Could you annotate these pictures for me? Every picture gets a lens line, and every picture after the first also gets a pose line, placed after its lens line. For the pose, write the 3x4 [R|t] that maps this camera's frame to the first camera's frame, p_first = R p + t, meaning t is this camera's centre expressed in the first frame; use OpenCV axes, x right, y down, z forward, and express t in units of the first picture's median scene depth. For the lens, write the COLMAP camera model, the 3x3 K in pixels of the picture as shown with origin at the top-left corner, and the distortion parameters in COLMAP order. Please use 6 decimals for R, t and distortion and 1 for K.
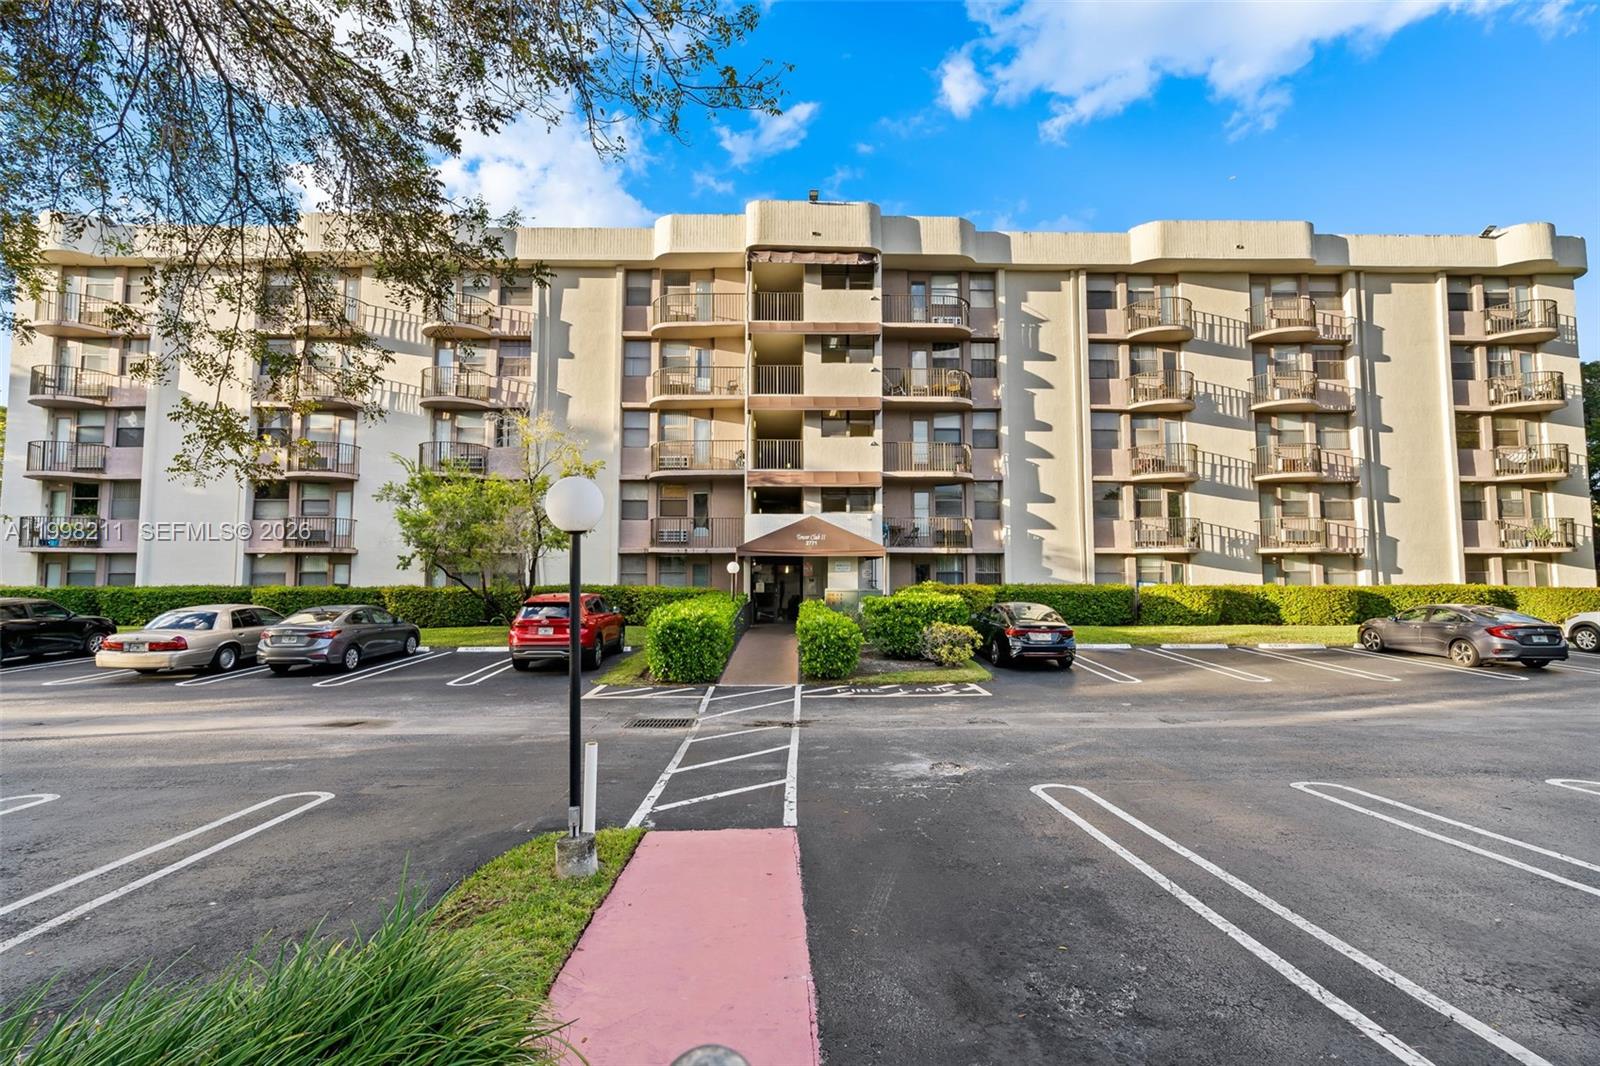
lens RADIAL K [[718.5, 0, 804.9], [0, 718.5, 528.6], [0, 0, 1]] dist [0.001685, 0.000069]
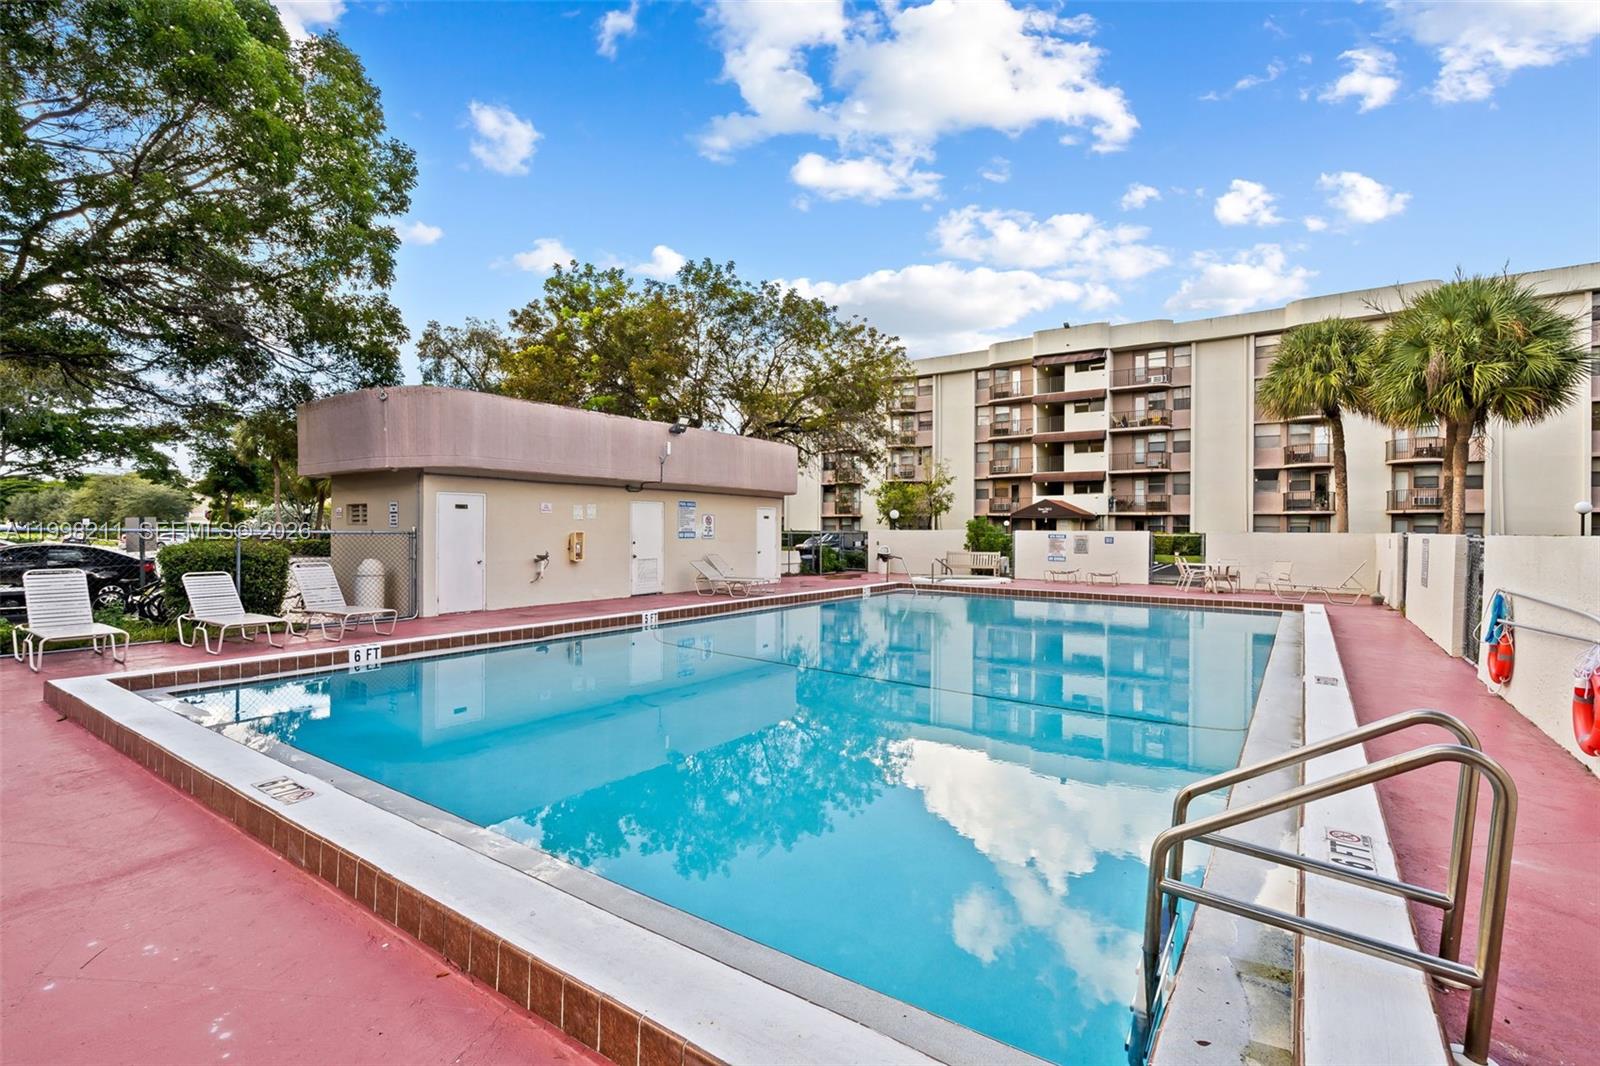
lens RADIAL K [[718.5, 0, 801.2], [0, 718.5, 533.6], [0, 0, 1]] dist [0.001685, 0.000069]
pose [[0.805294, 0.009421, -0.592801, 0.545073], [0.030924, 0.997845, 0.057867, -0.048489], [0.592069, -0.064932, 0.803267, -0.904917]]
